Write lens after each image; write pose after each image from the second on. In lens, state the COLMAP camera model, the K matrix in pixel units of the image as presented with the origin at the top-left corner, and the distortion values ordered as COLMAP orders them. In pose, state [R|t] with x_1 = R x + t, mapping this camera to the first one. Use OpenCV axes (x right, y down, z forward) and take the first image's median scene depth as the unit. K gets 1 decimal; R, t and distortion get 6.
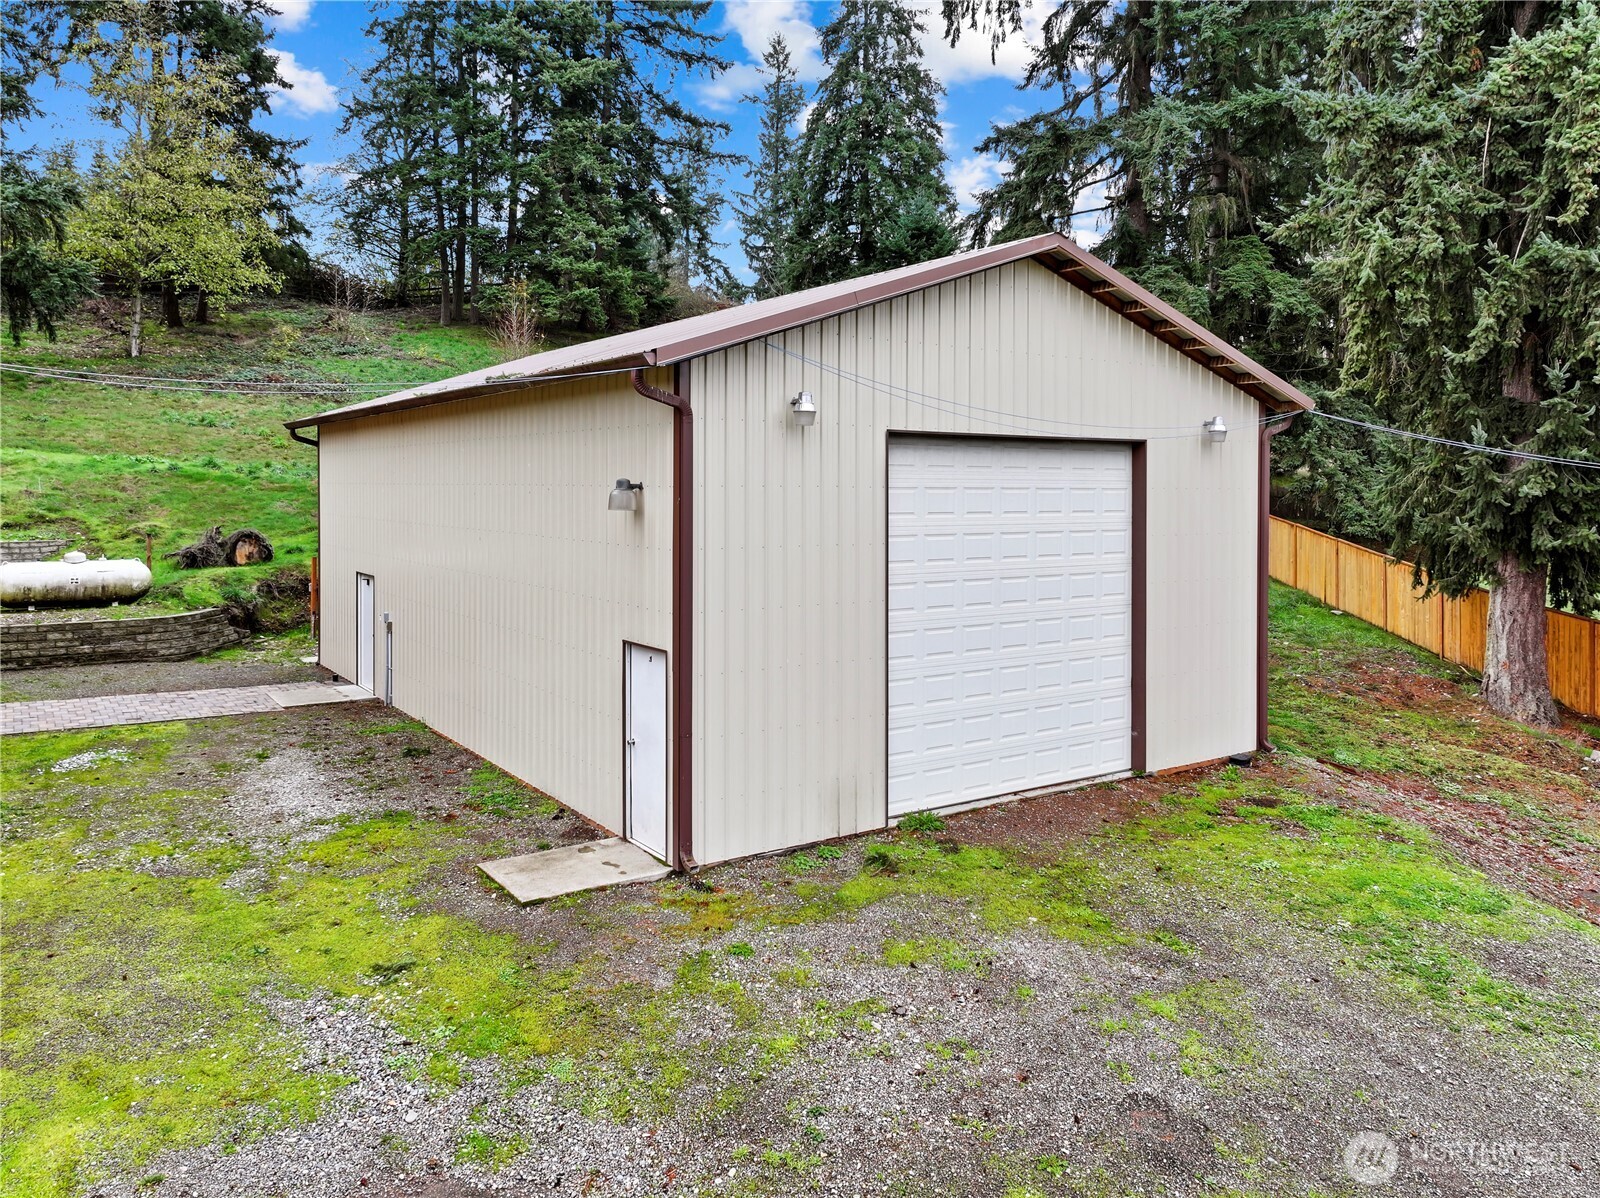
lens RADIAL K [[1176.2, 0, 819.2], [0, 1176.2, 502.0], [0, 0, 1]] dist [0.005141, 0.000008]
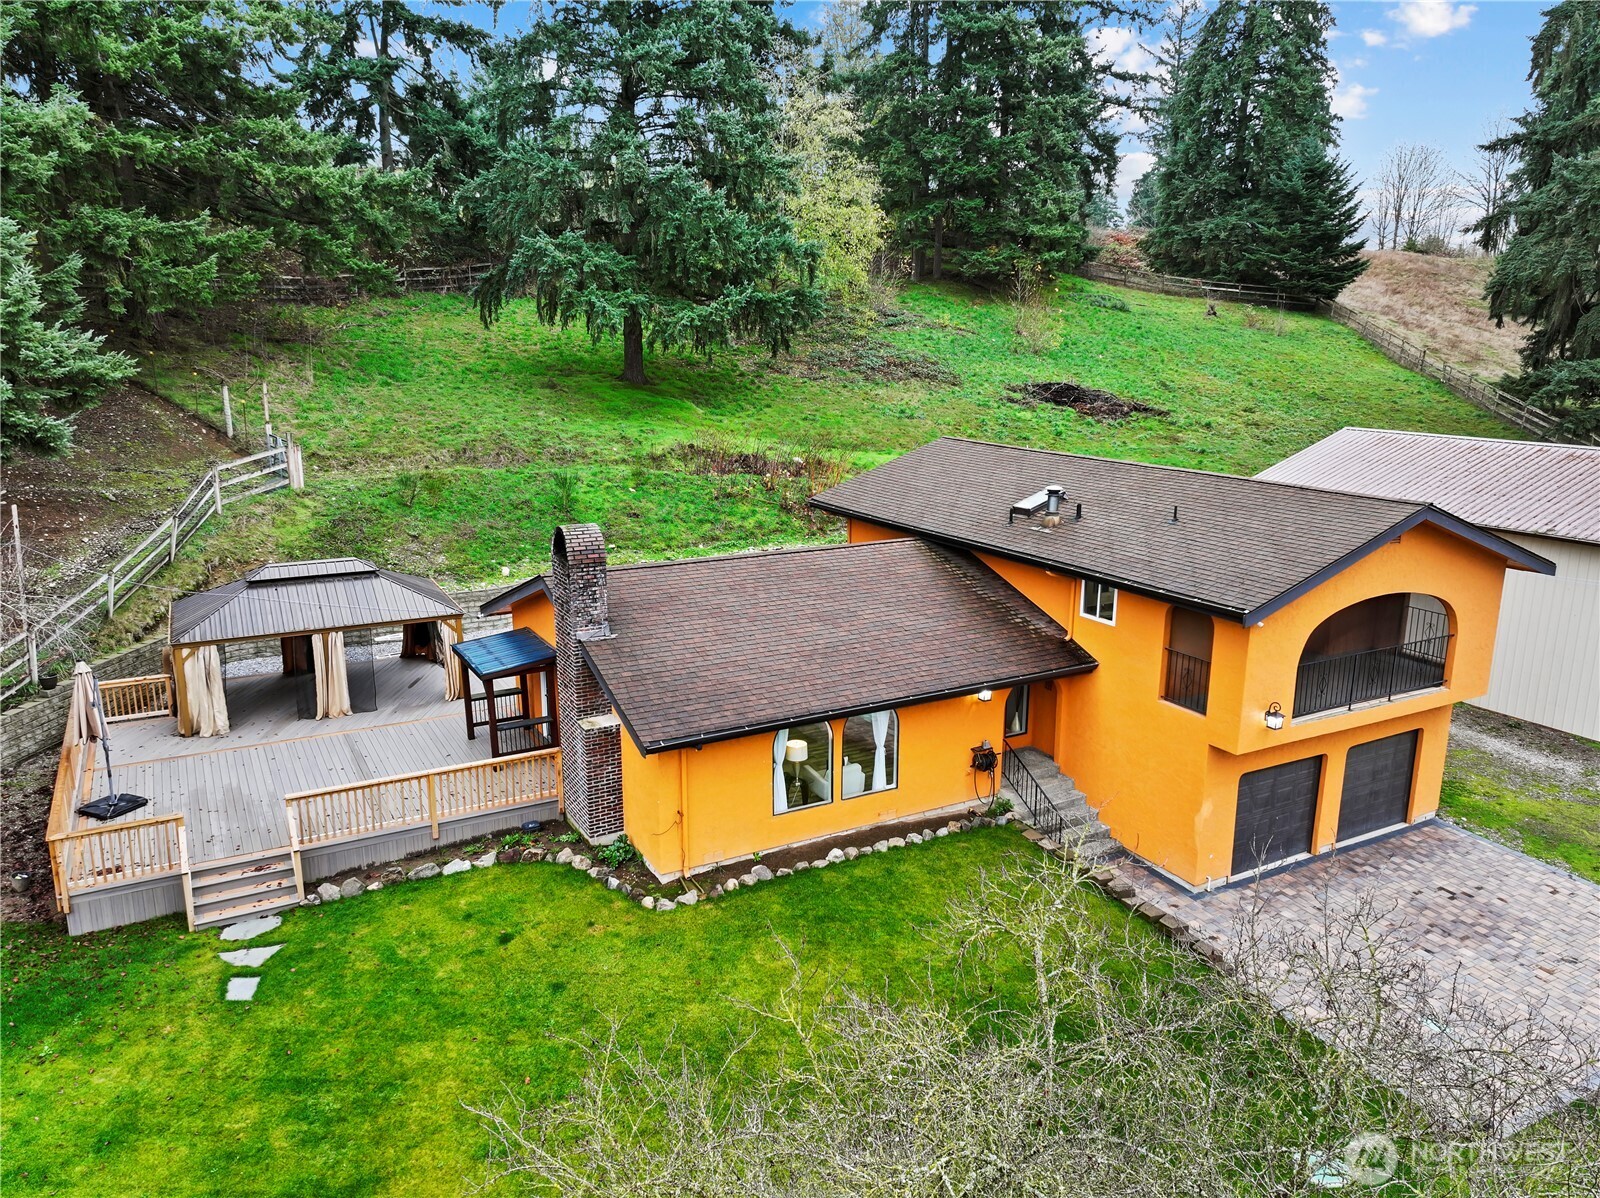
lens RADIAL K [[1127.0, 0, 800.0], [0, 1127.0, 599.0], [0, 0, 1]] dist [0.010330, 0.006967]
pose [[0.992853, 0.024221, -0.116857, -0.584483], [0.001537, 0.976512, 0.215460, -0.165369], [0.119331, -0.214099, 0.969496, -0.355877]]
